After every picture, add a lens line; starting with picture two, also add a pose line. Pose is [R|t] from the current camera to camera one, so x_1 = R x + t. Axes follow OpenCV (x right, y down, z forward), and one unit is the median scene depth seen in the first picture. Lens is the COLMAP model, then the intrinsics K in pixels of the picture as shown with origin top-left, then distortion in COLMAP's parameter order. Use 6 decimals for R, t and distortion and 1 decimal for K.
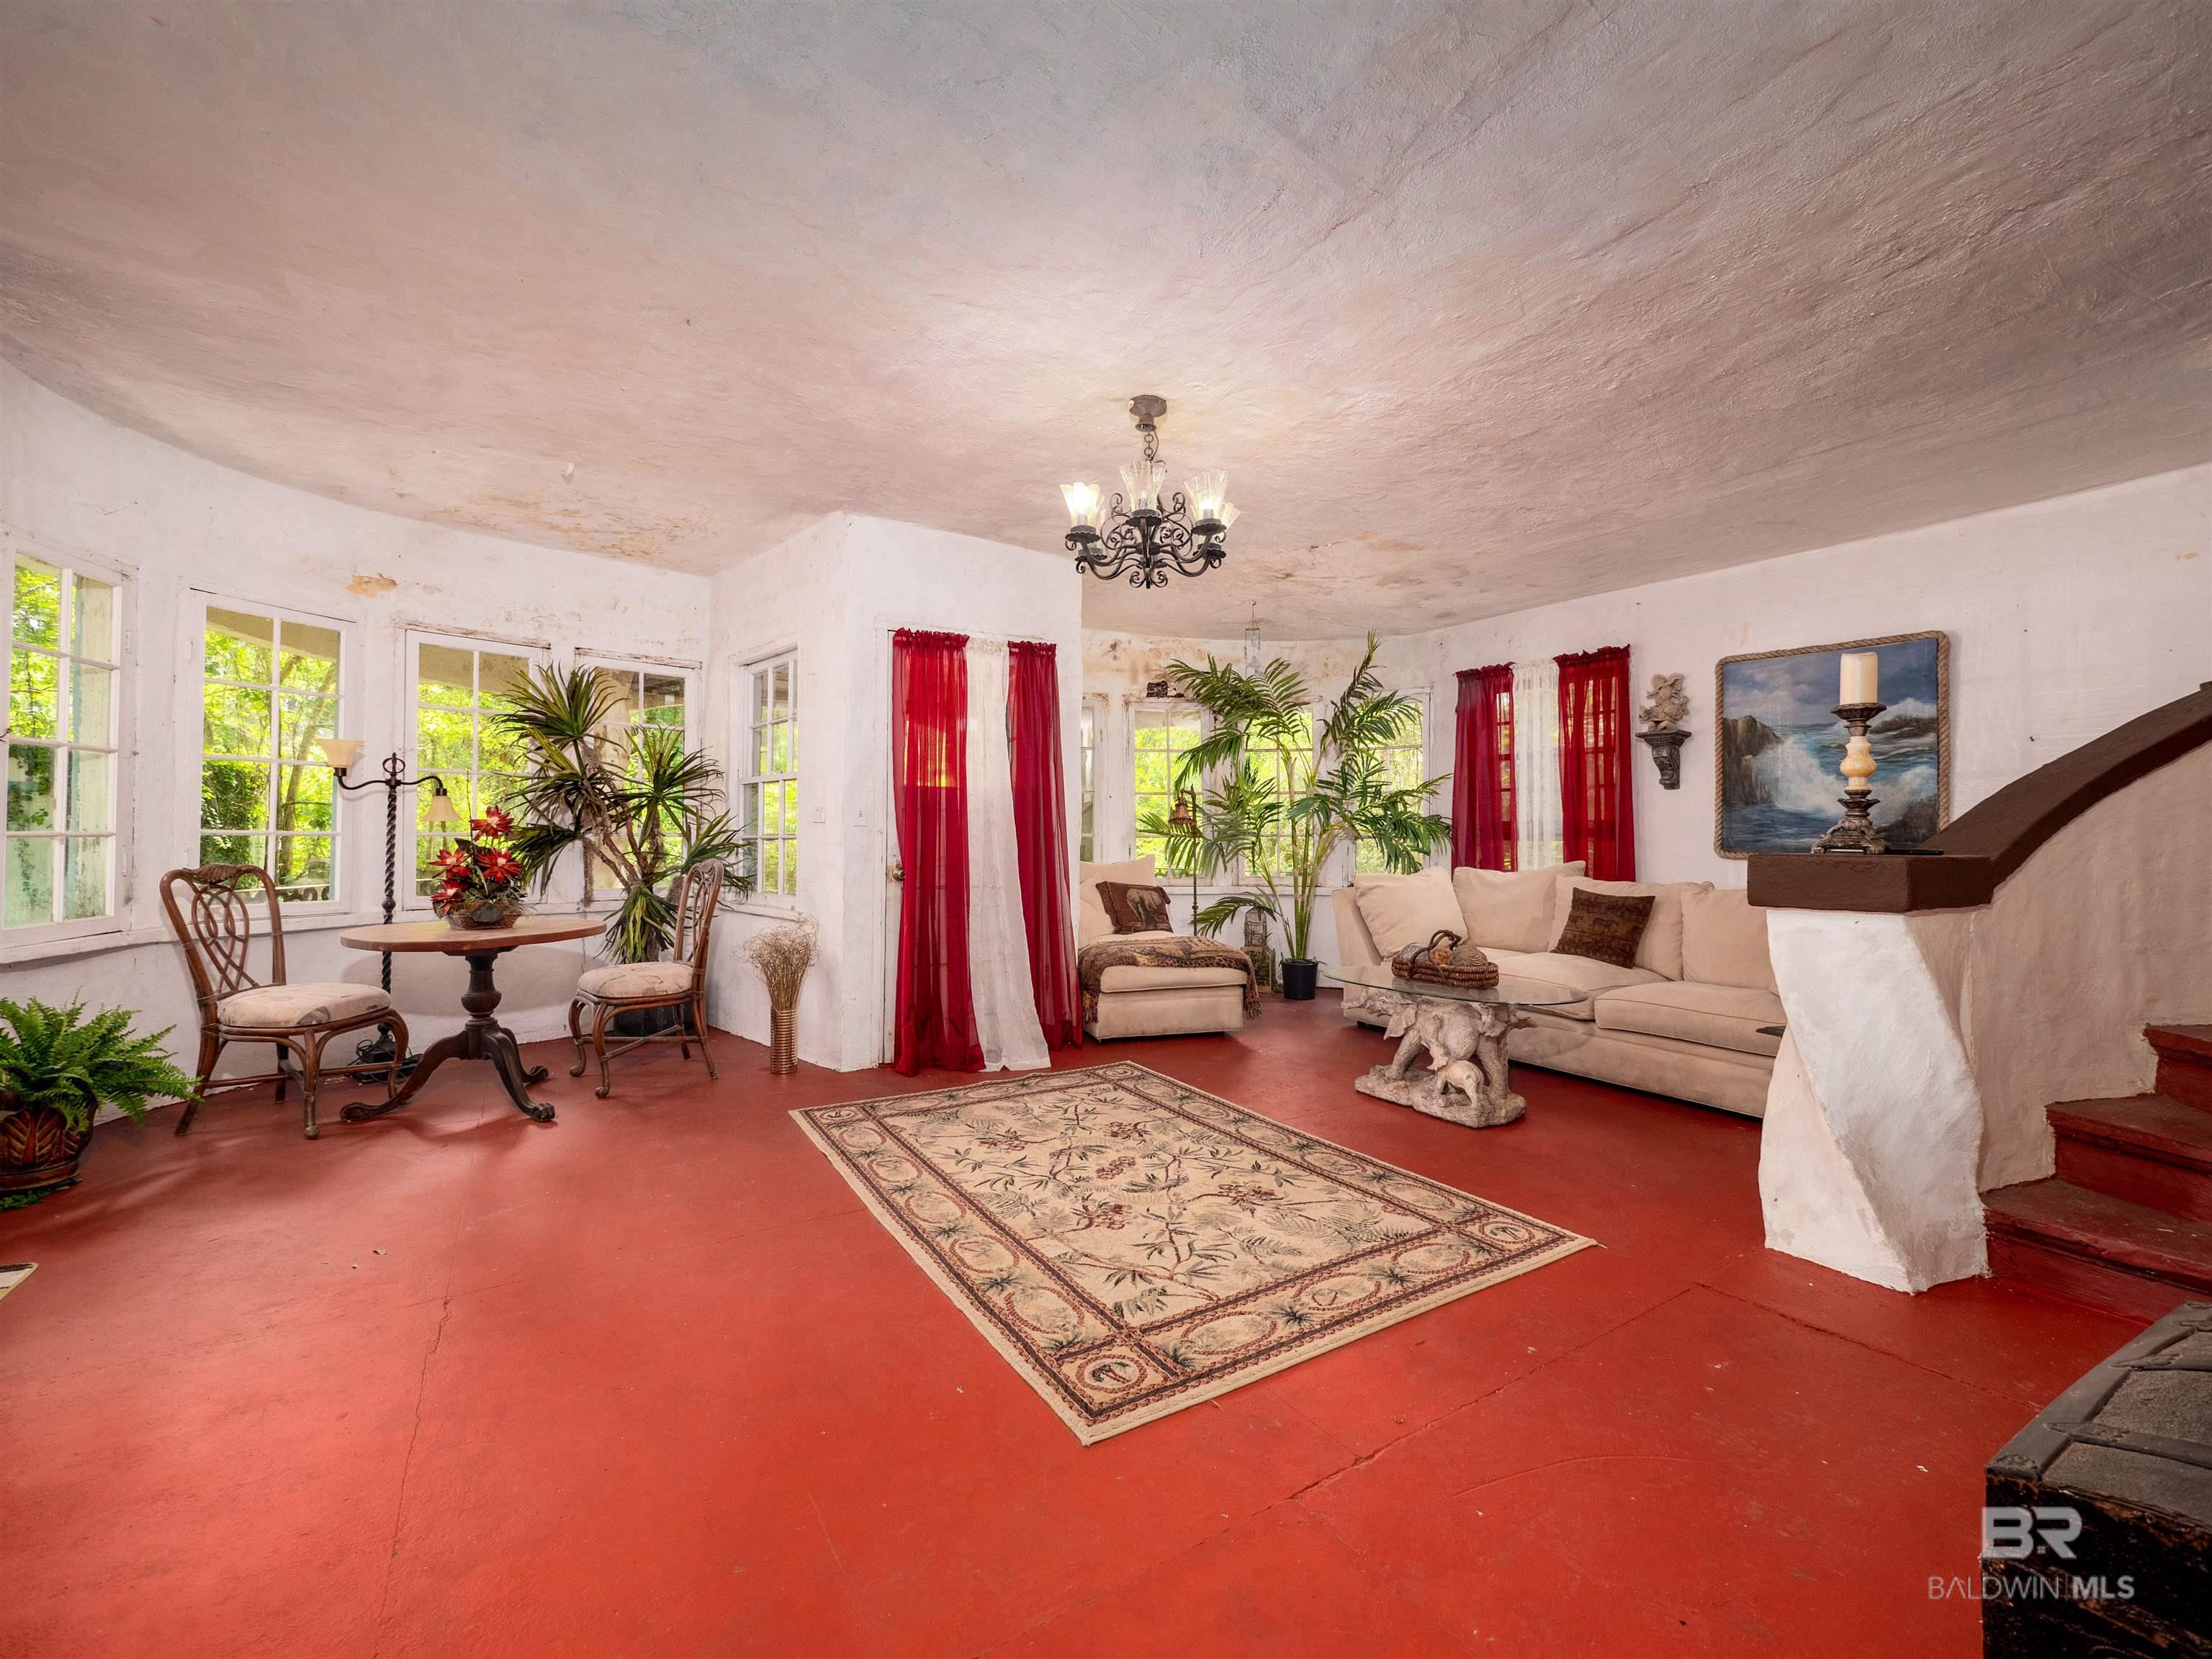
lens RADIAL K [[933.5, 0, 1092.0], [0, 933.5, 826.8], [0, 0, 1]] dist [-0.000898, -0.000048]
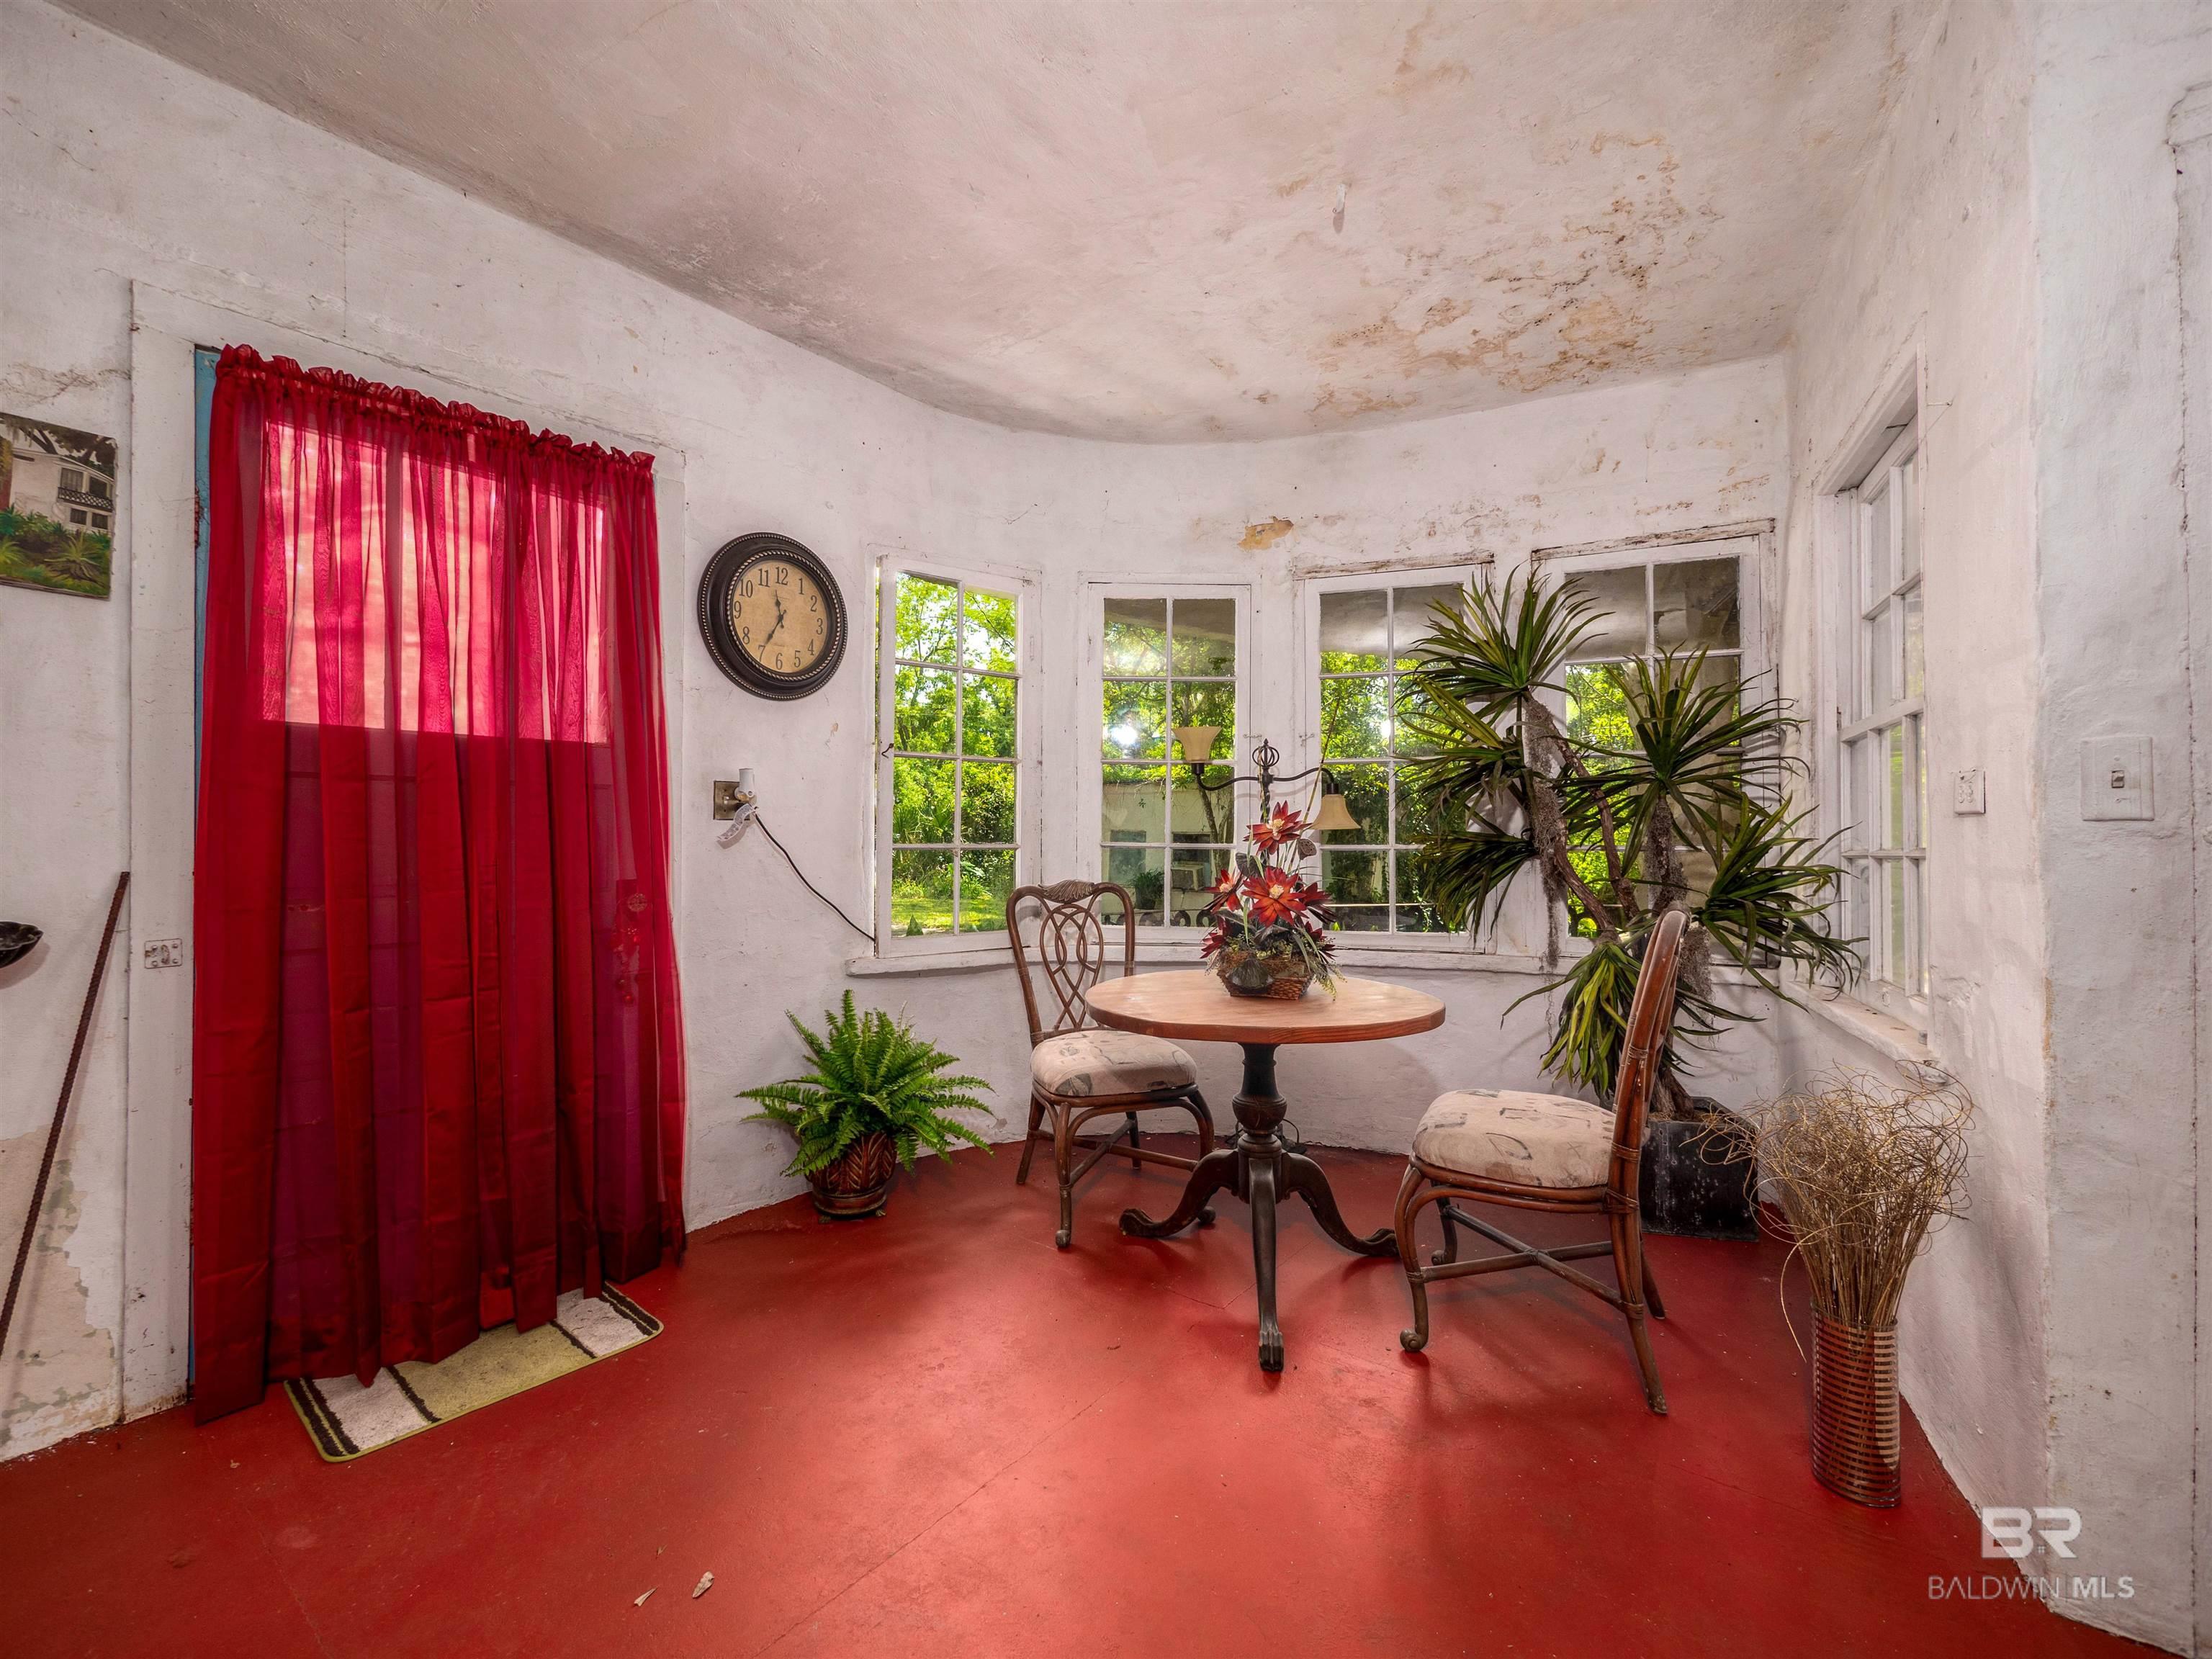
lens RADIAL K [[933.5, 0, 1092.0], [0, 933.5, 826.8], [0, 0, 1]] dist [-0.000898, -0.000048]
pose [[0.354964, -0.018788, -0.934691, -0.086200], [0.007607, 0.999823, -0.017209, 0.003885], [0.934849, -0.001001, 0.355044, 0.589576]]
